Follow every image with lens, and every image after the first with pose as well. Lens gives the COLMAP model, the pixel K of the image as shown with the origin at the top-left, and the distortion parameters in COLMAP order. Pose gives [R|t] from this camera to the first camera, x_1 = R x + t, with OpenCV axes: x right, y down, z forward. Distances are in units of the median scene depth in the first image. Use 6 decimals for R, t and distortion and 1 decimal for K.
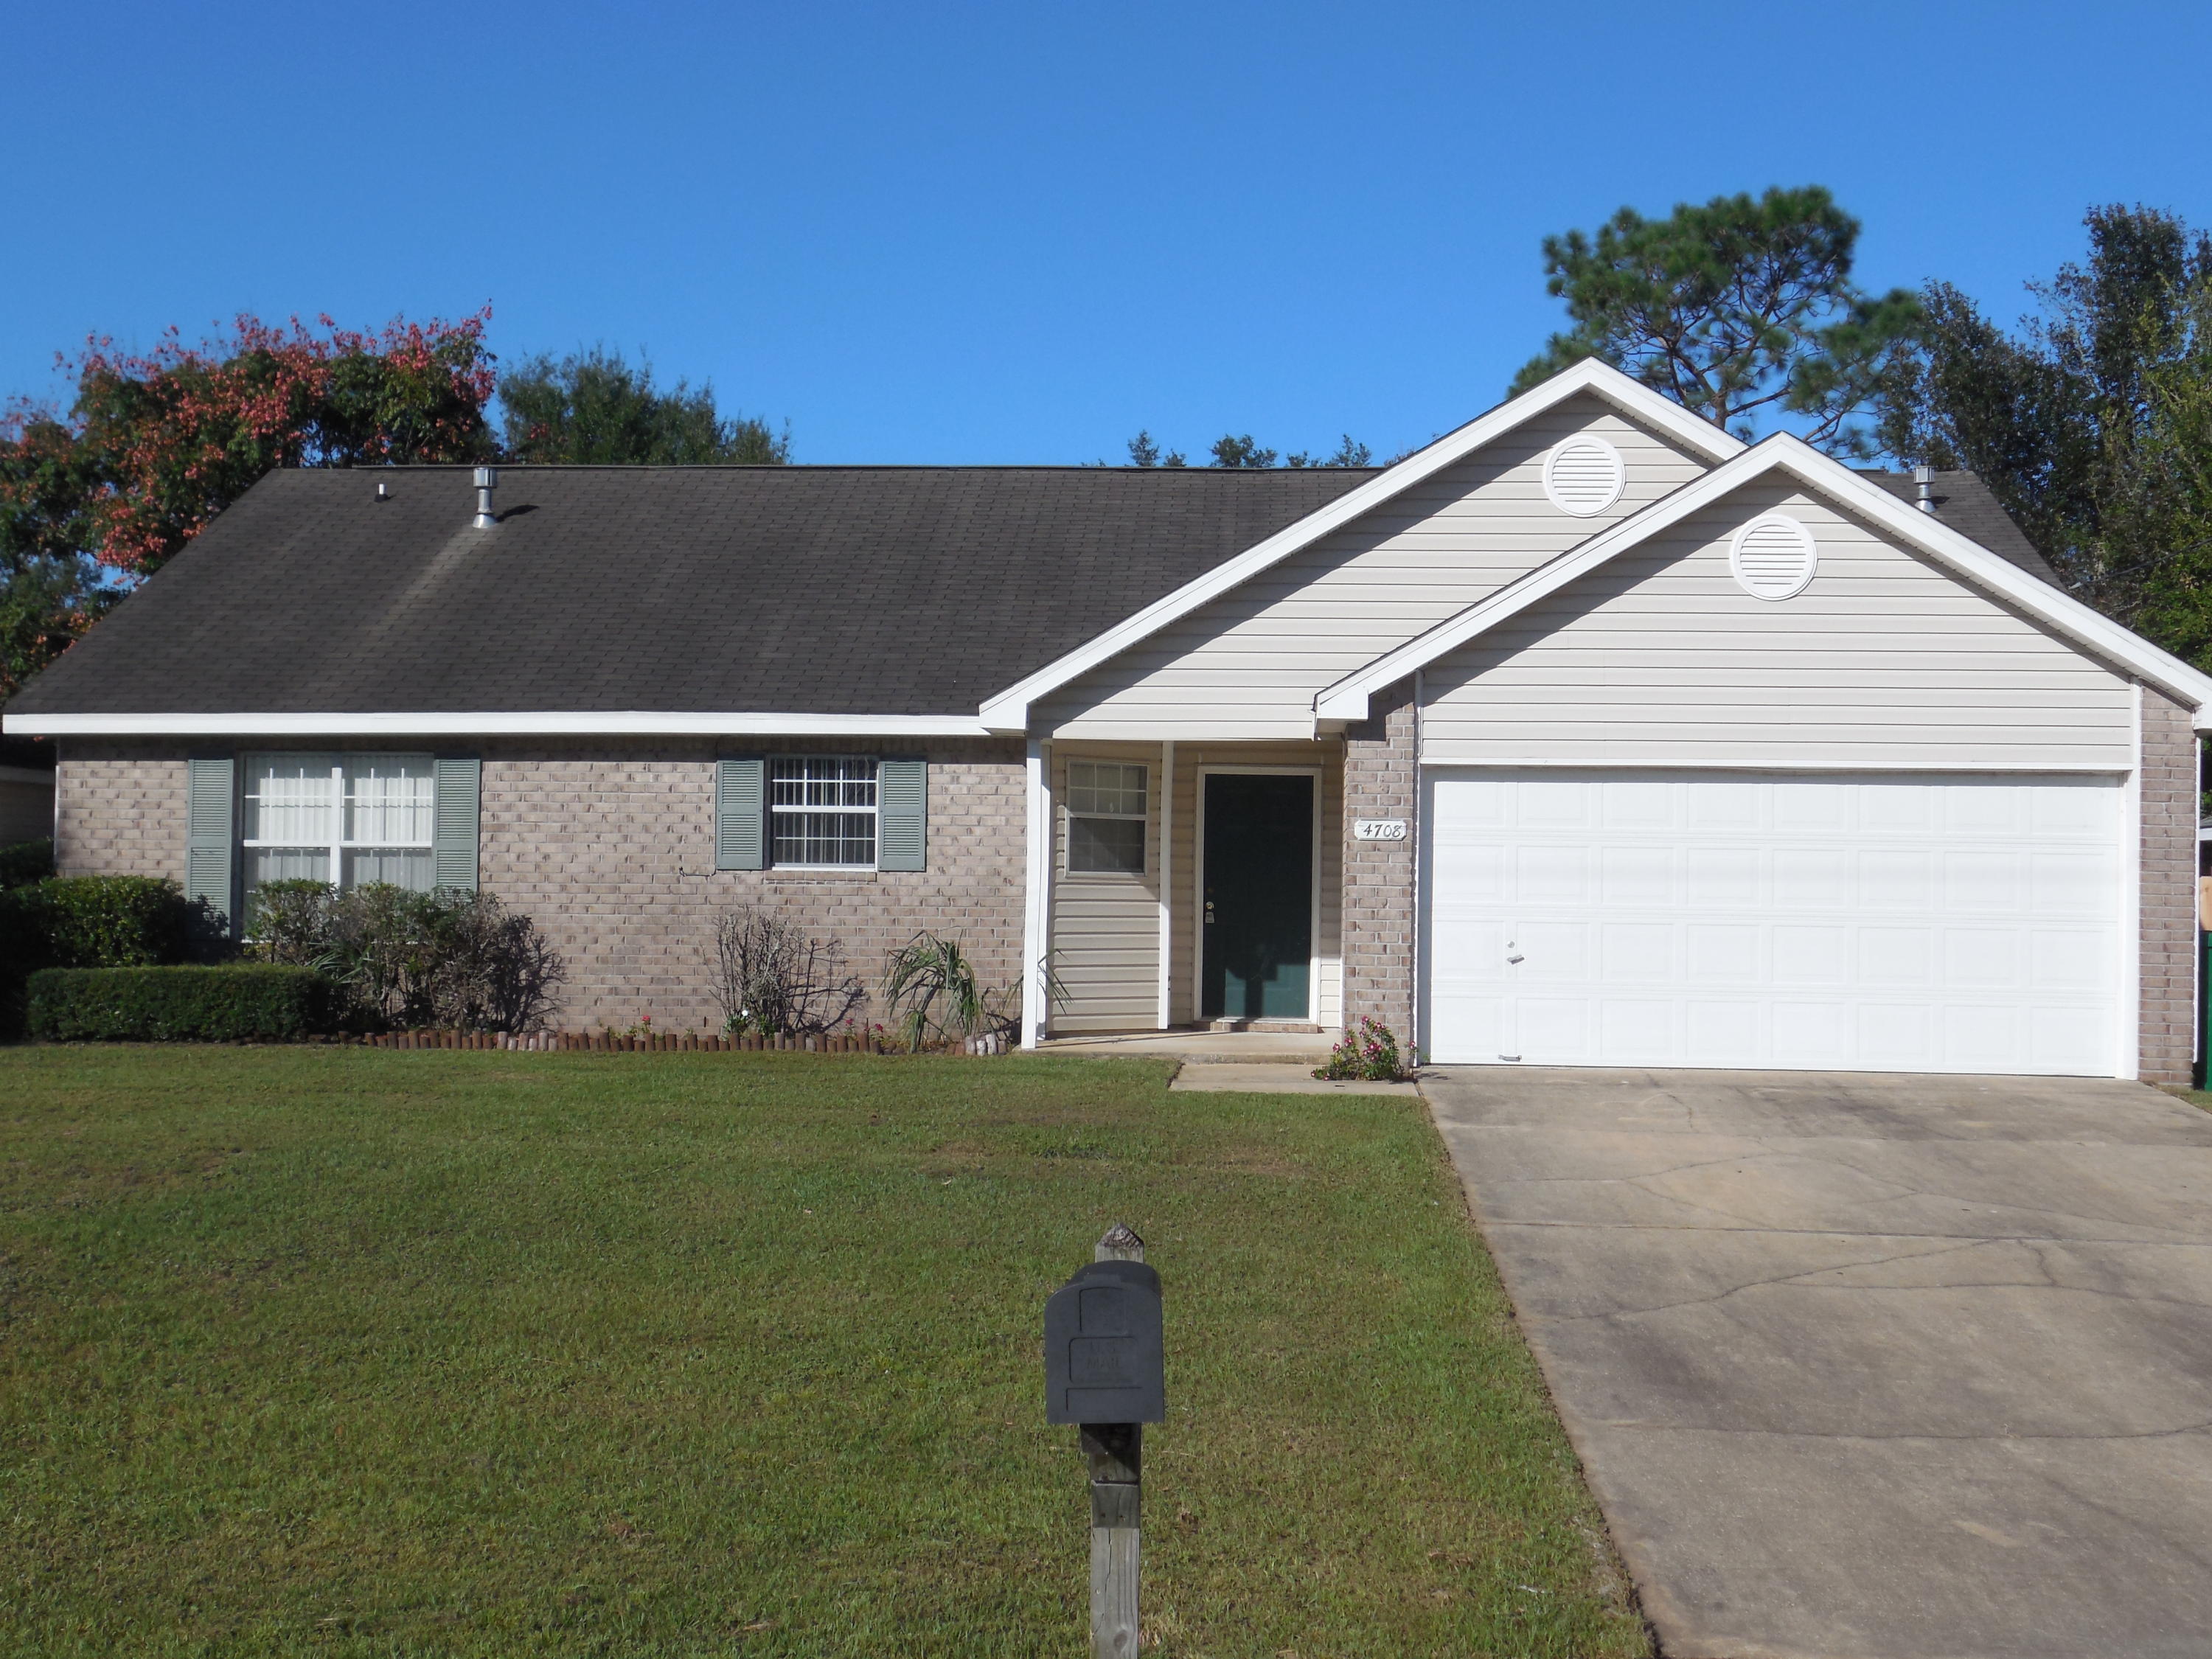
lens RADIAL K [[2805.9, 0, 1105.4], [0, 2805.9, 782.1], [0, 0, 1]] dist [0.017234, 0.010827]
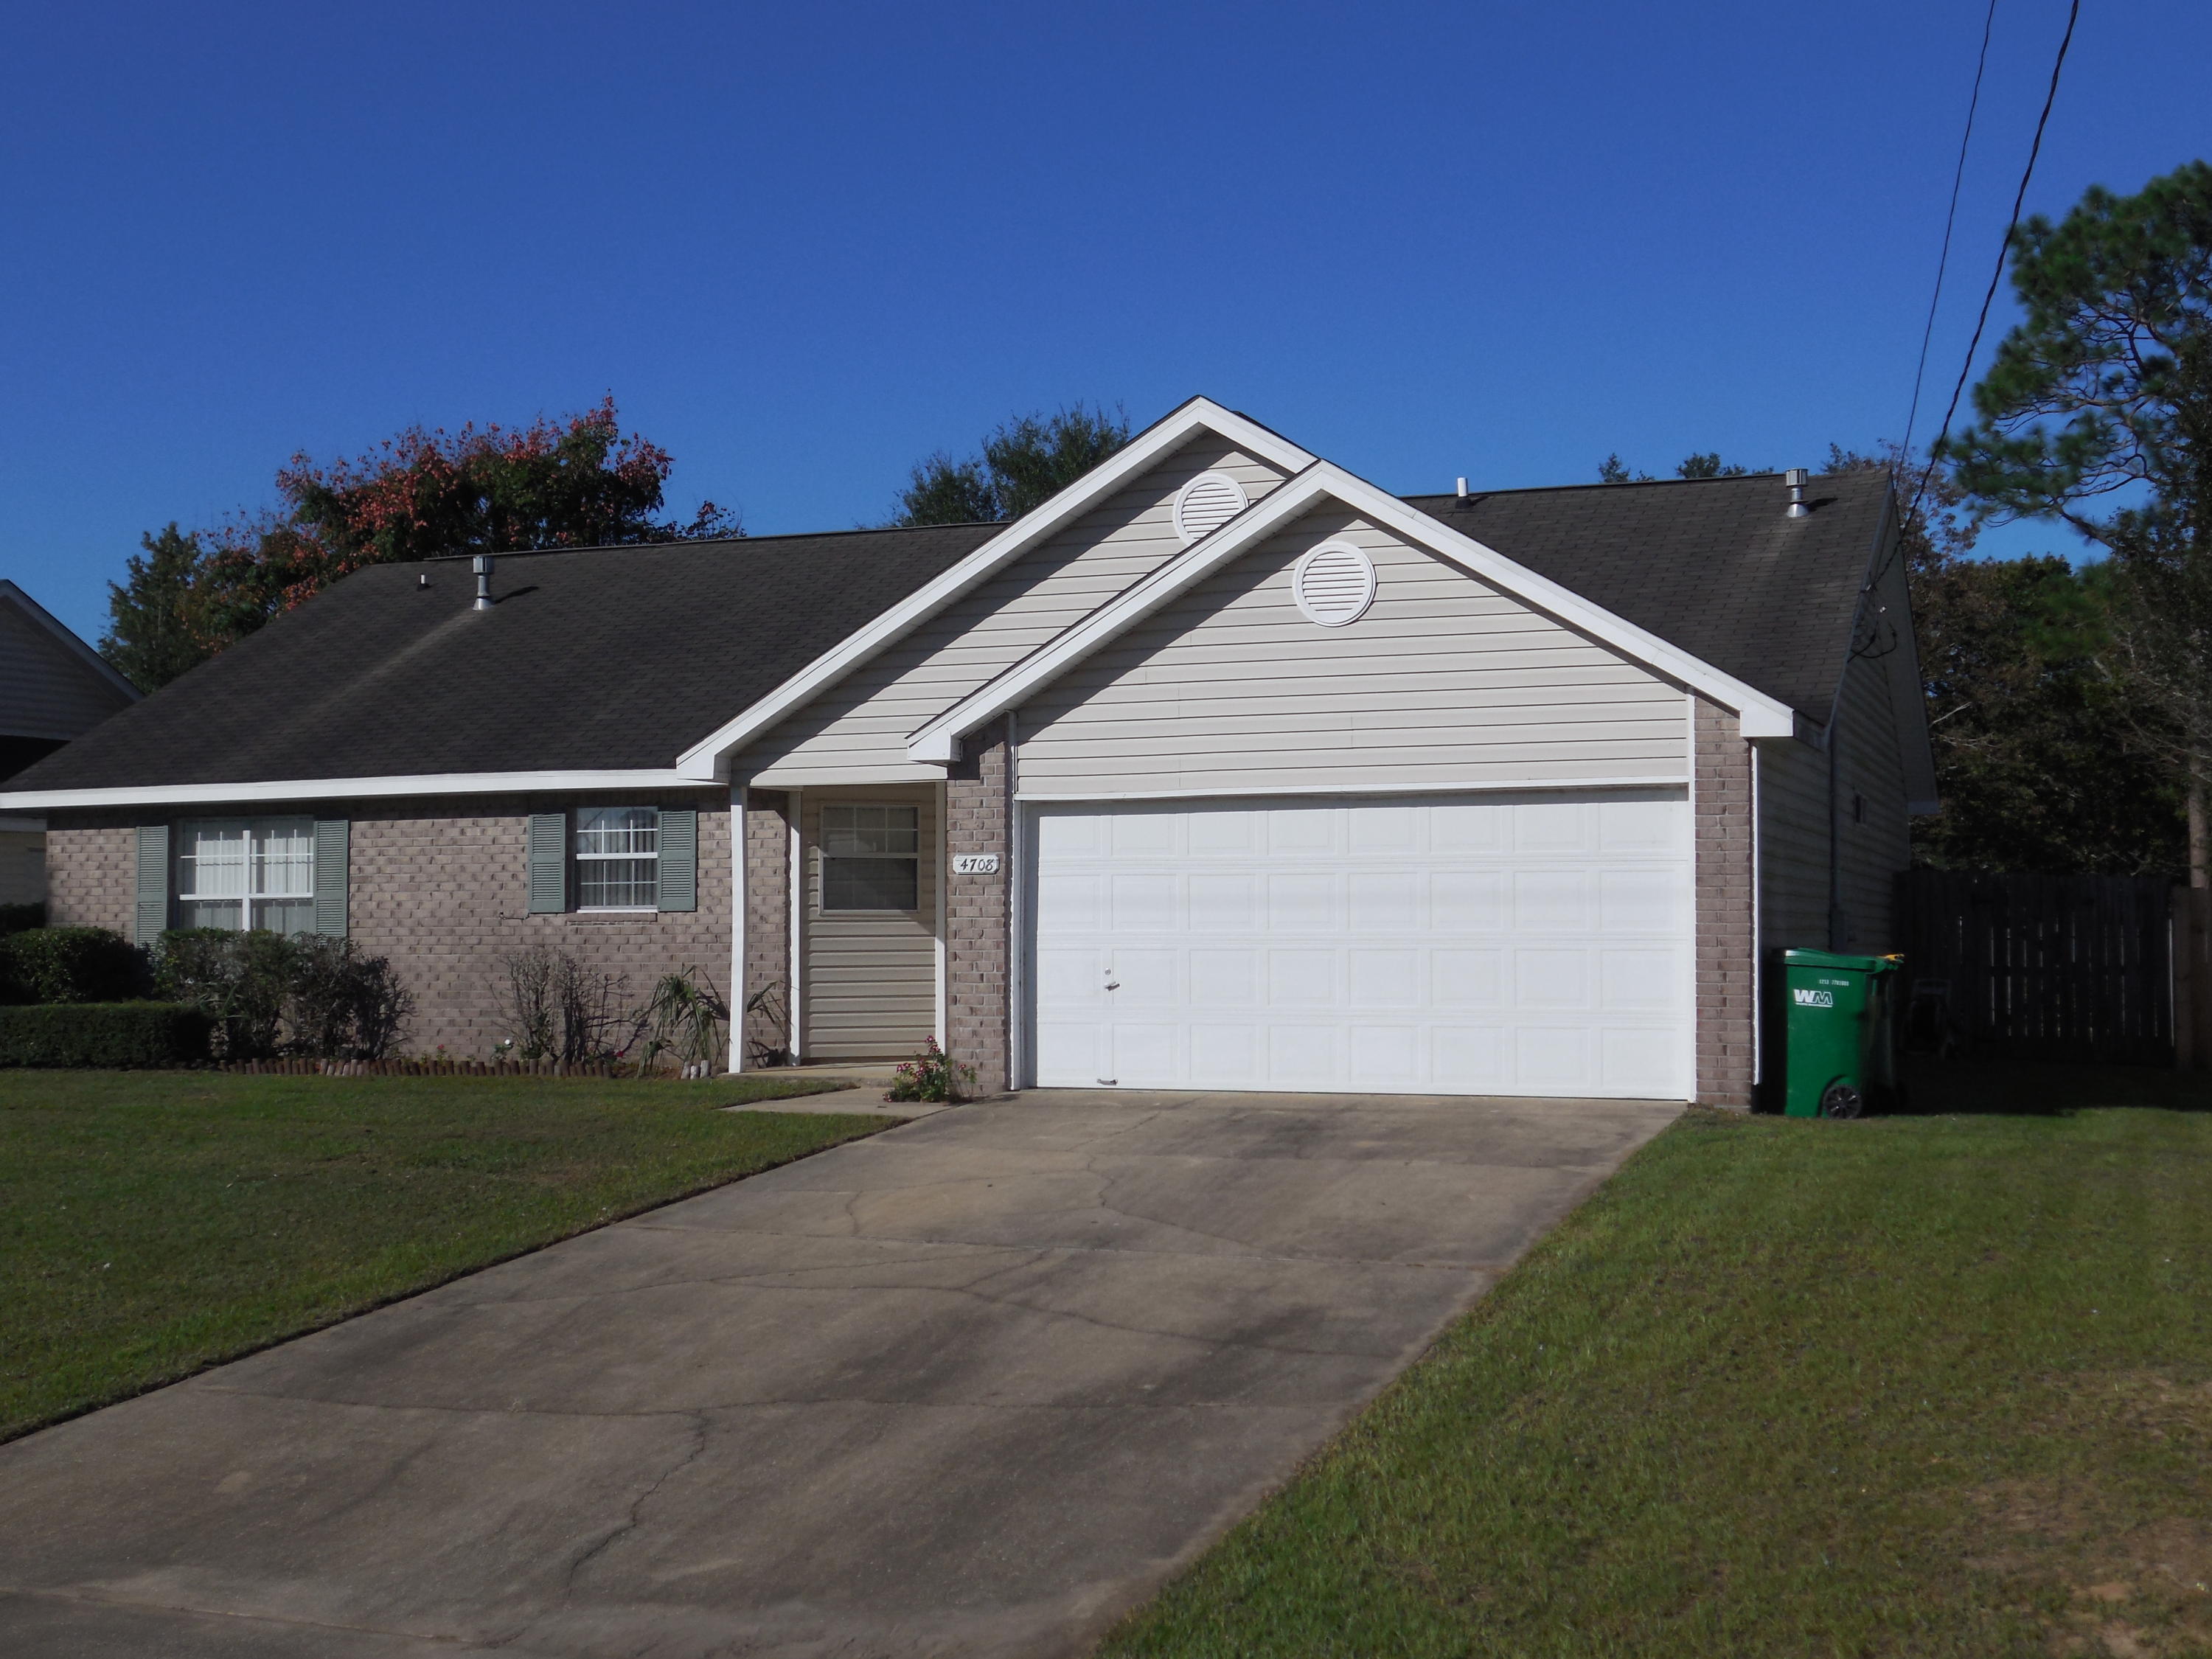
lens RADIAL K [[2842.3, 0, 1106.0], [0, 2842.3, 829.5], [0, 0, 1]] dist [-0.010360, 0.037616]
pose [[0.951983, -0.027357, -0.304926, 0.422211], [0.028390, 0.999596, -0.001046, 0.005856], [0.304831, -0.007662, 0.952376, 0.000381]]
